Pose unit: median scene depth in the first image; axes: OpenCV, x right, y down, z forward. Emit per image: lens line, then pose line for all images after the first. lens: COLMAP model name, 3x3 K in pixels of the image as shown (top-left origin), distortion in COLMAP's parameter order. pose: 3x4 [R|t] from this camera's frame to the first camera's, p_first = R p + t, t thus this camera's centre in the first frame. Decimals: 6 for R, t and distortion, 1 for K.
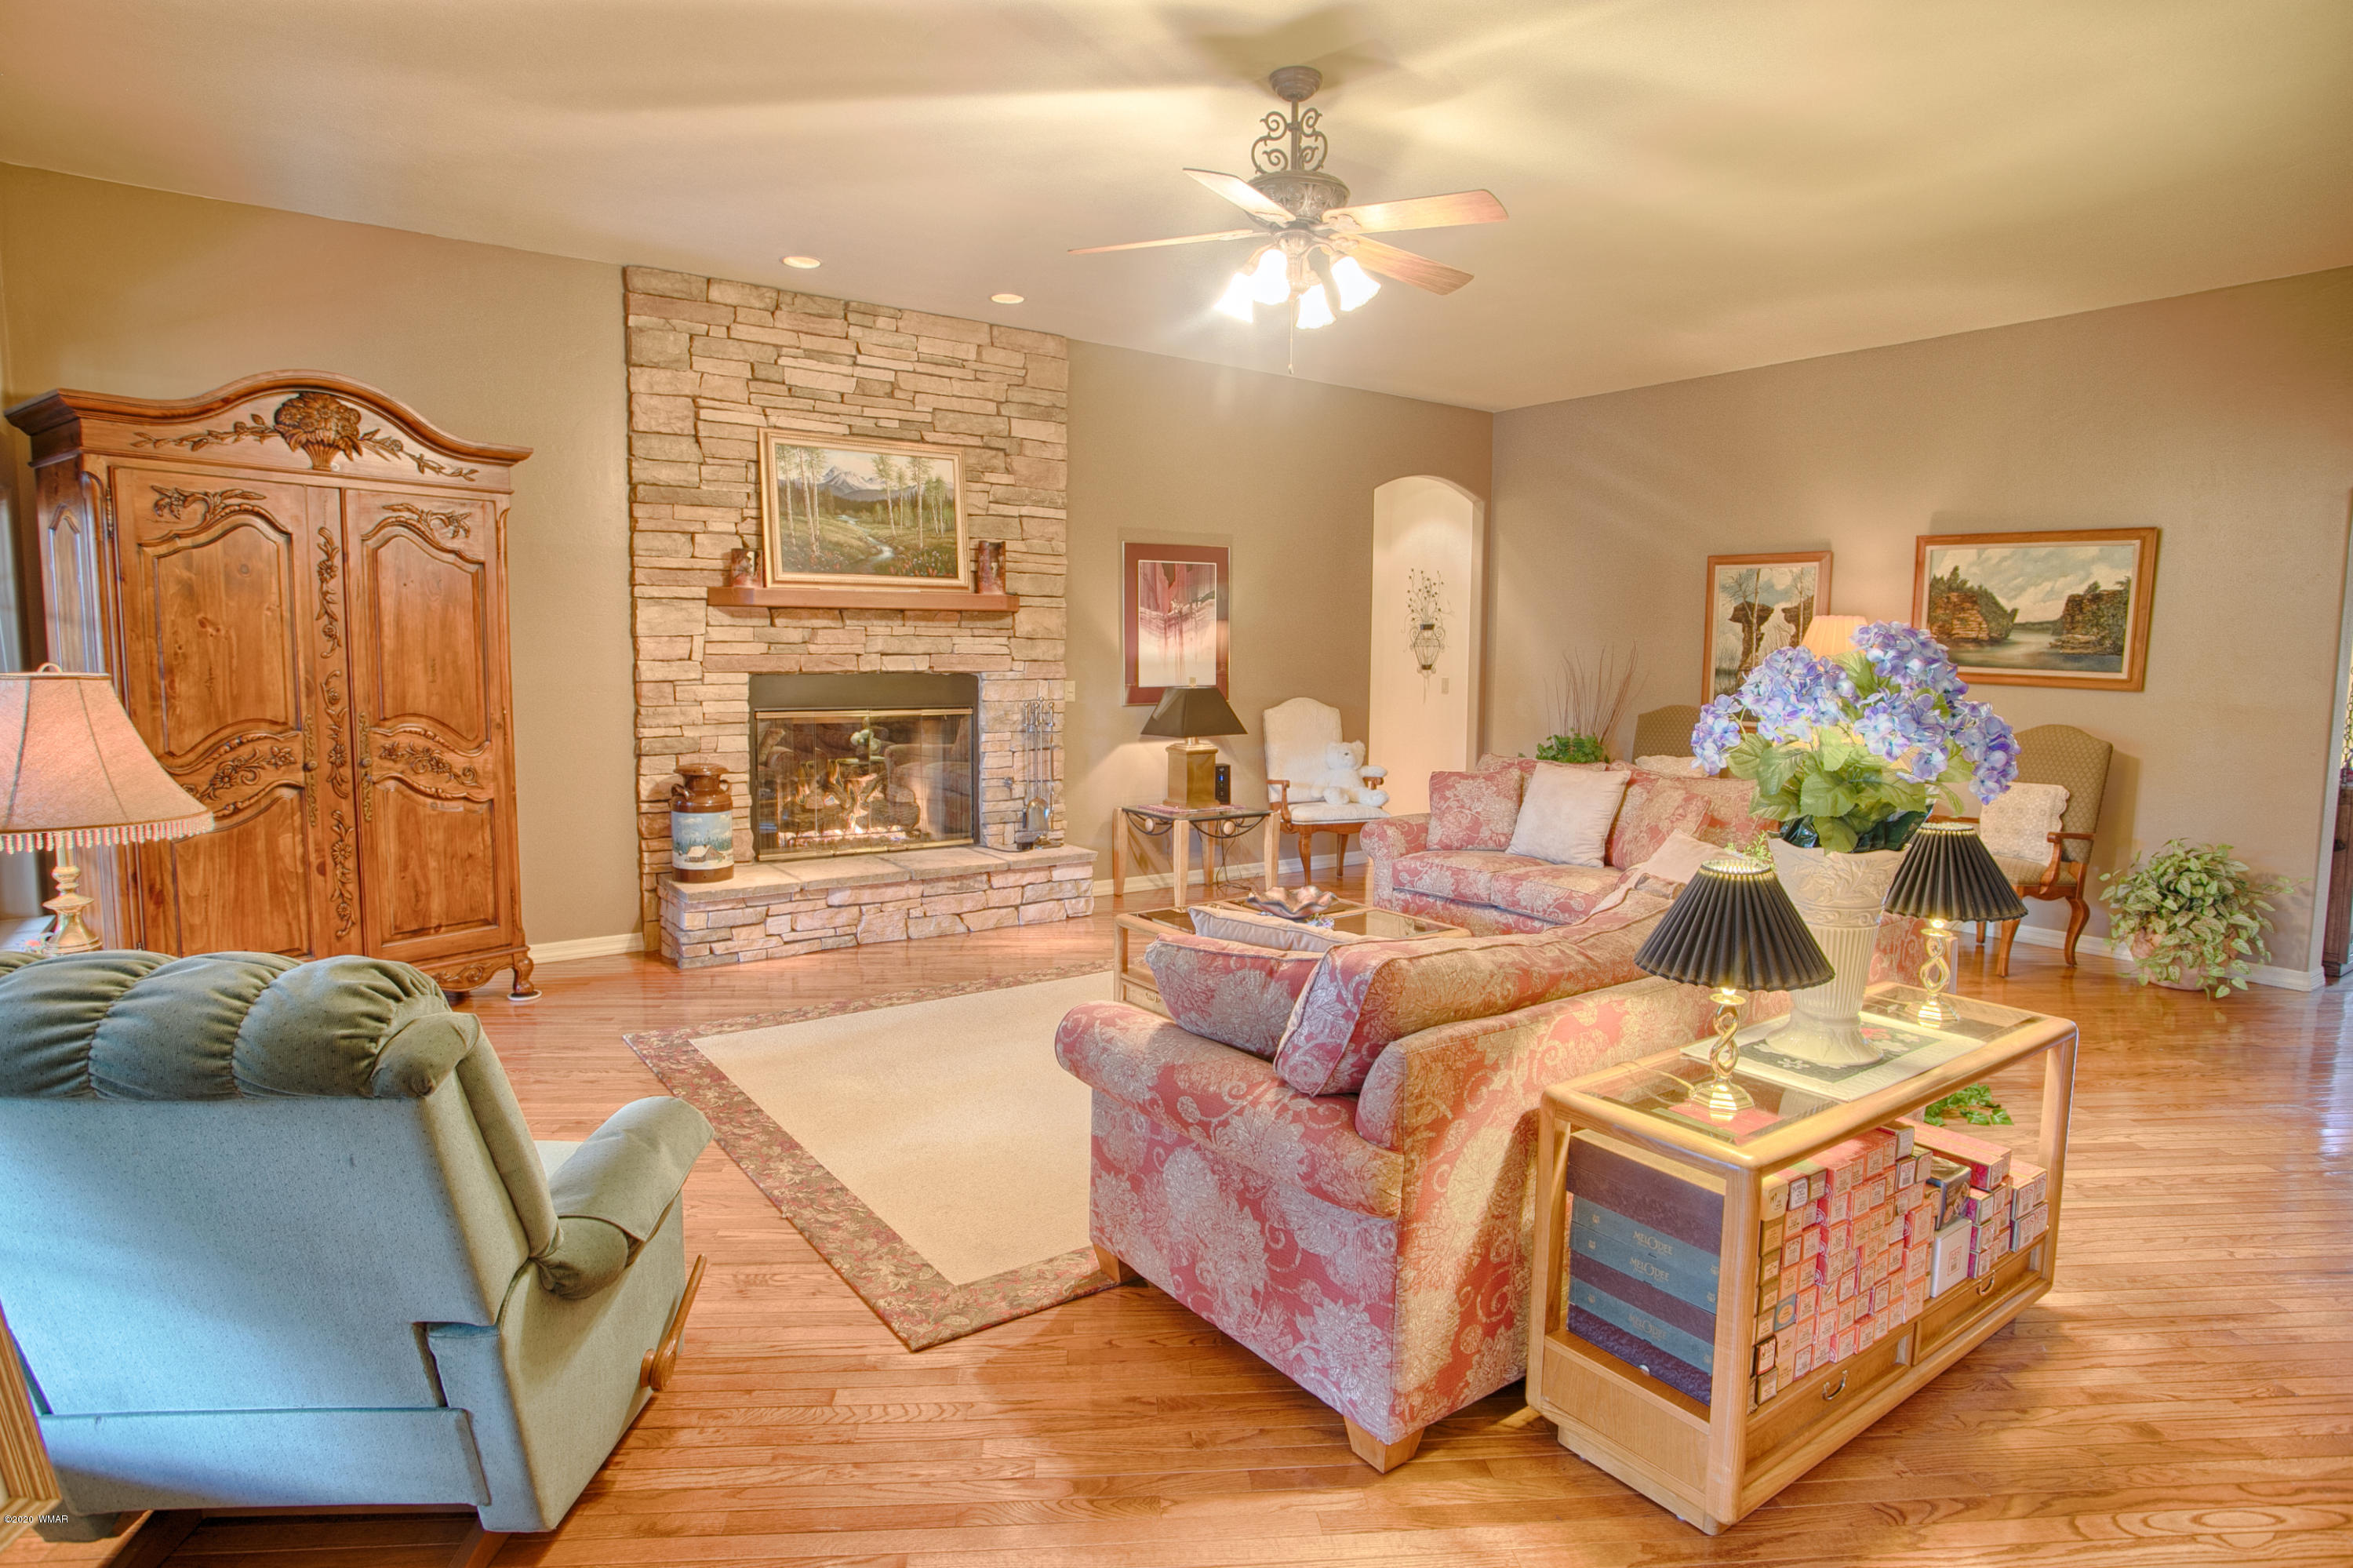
lens RADIAL K [[1298.0, 0, 1173.2], [0, 1298.0, 776.5], [0, 0, 1]] dist [-0.029534, 0.002912]
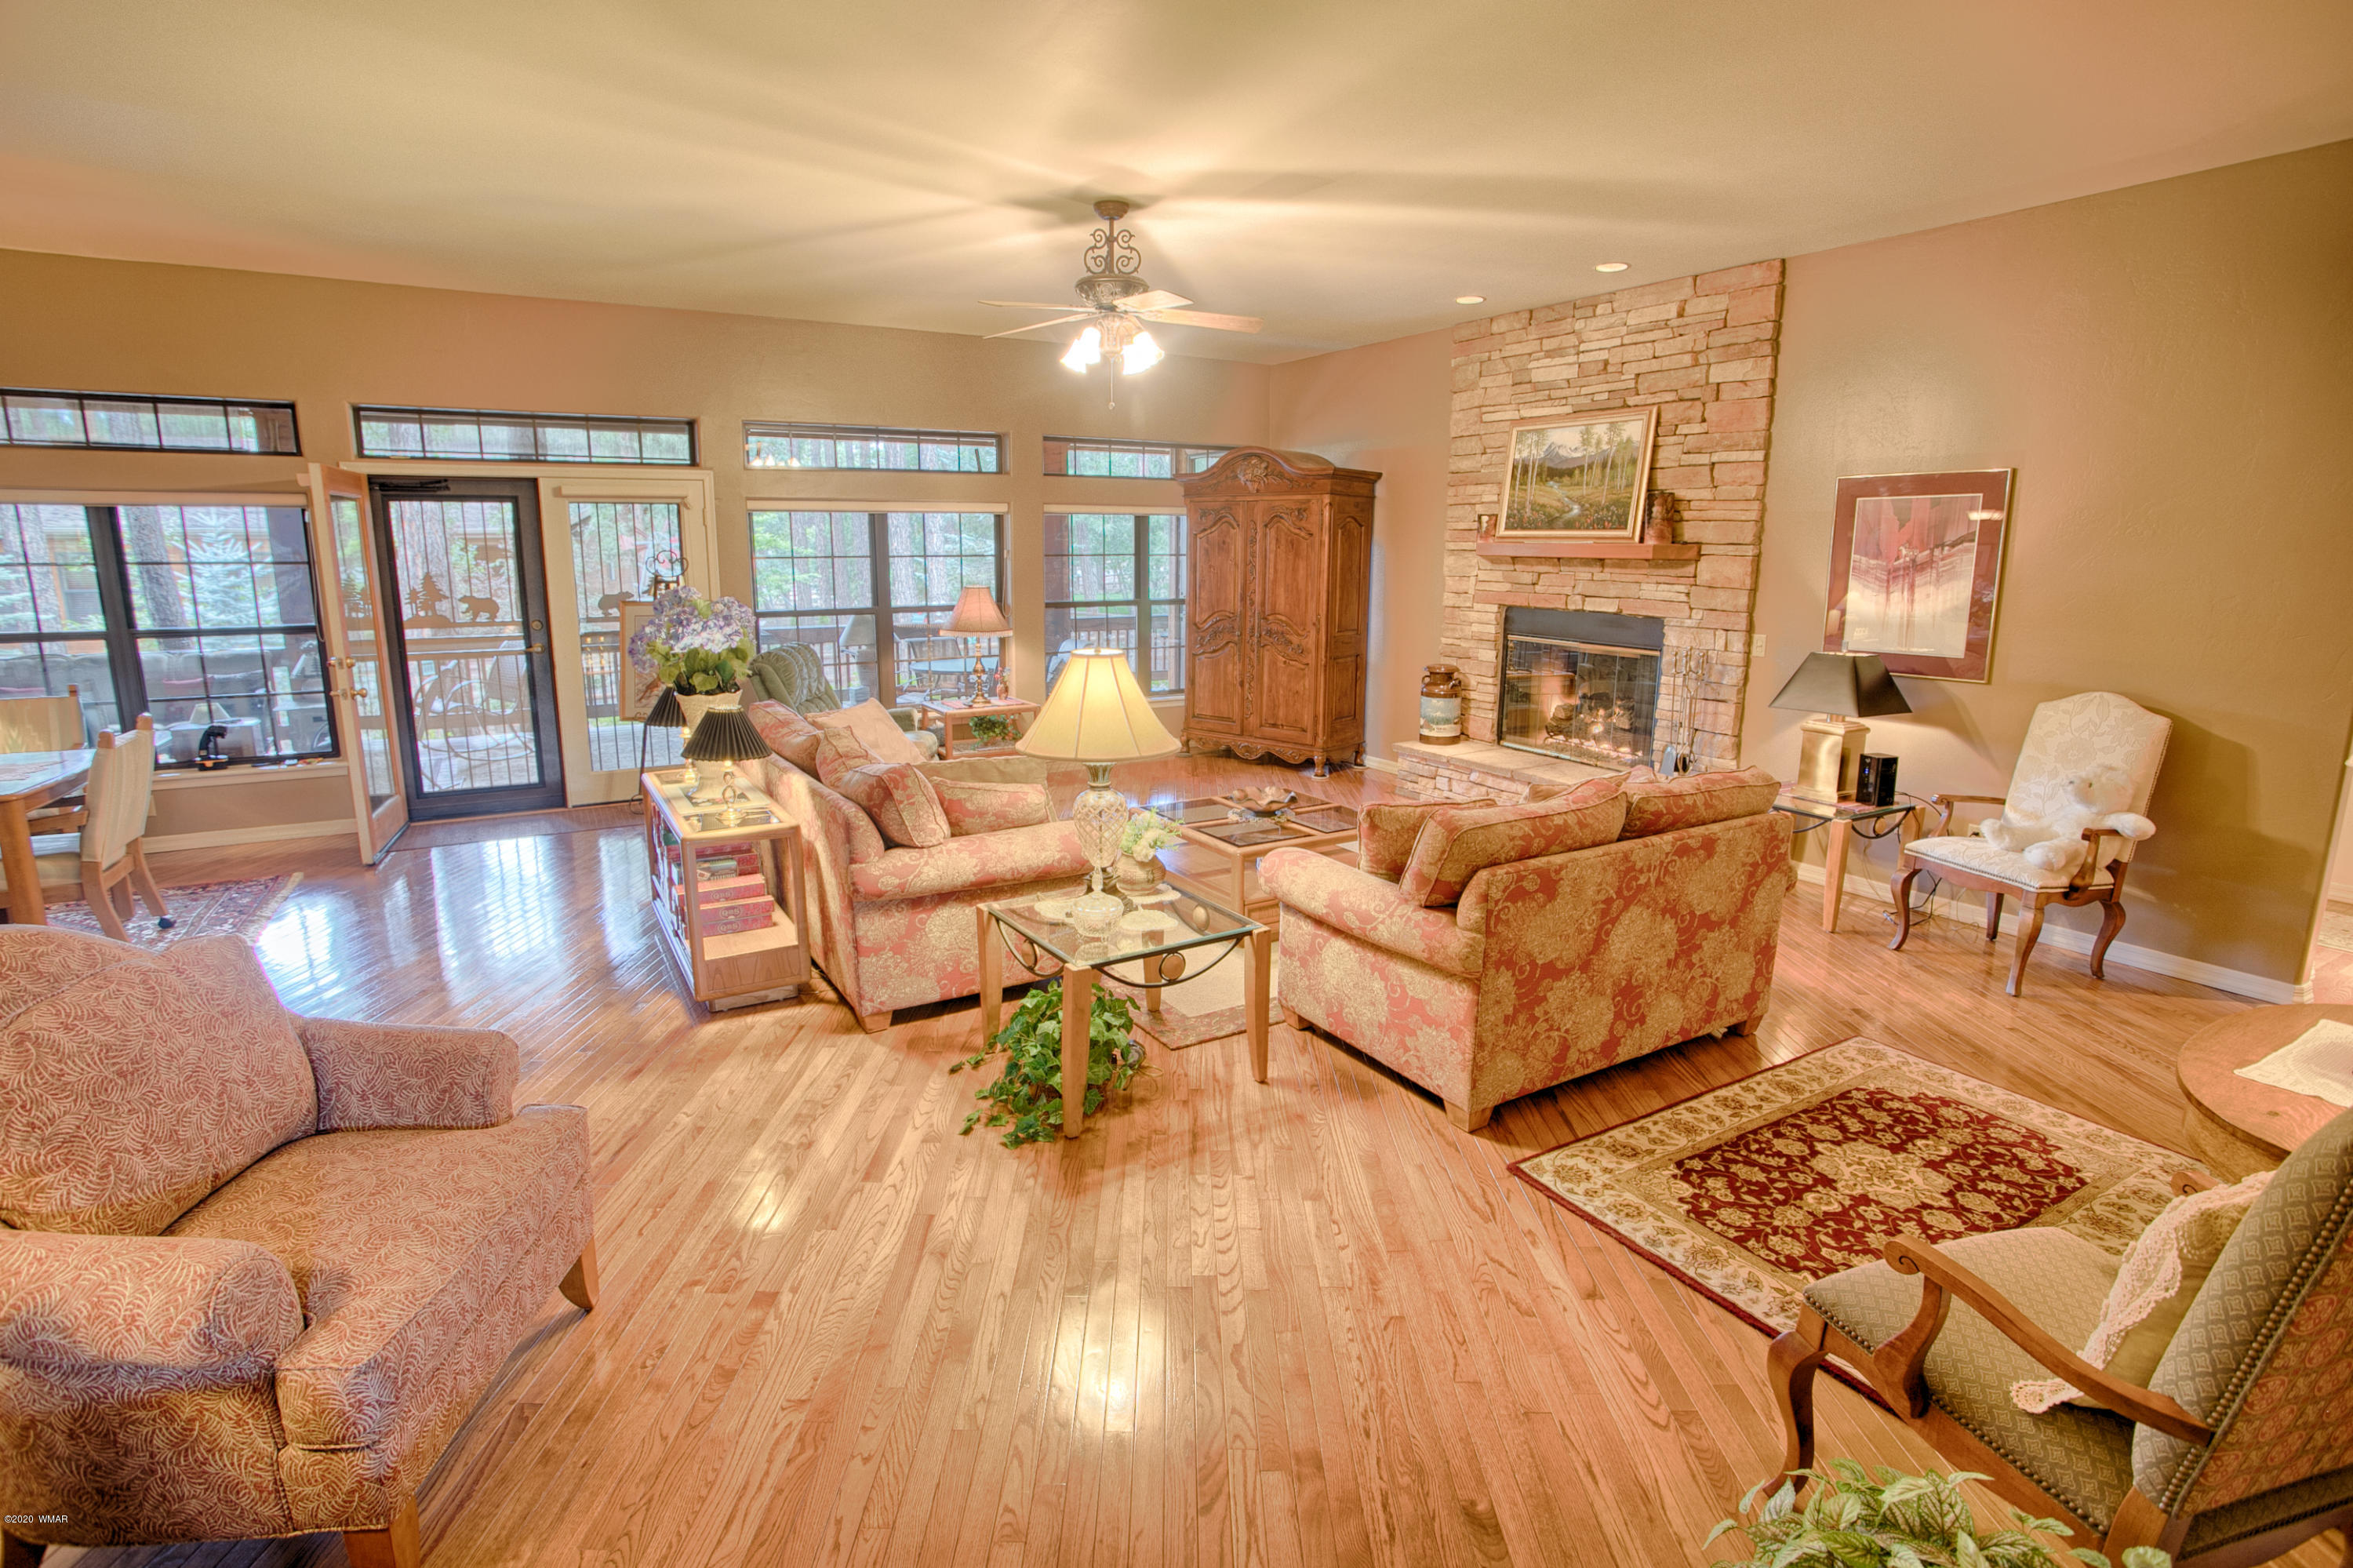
lens RADIAL K [[1129.2, 0, 1170.5], [0, 1129.2, 777.3], [0, 0, 1]] dist [-0.006950, -0.000073]
pose [[-0.065933, 0.191294, -0.979316, 0.852117], [-0.119518, 0.972872, 0.198081, -0.092681], [0.990640, 0.130106, -0.041281, 0.691529]]
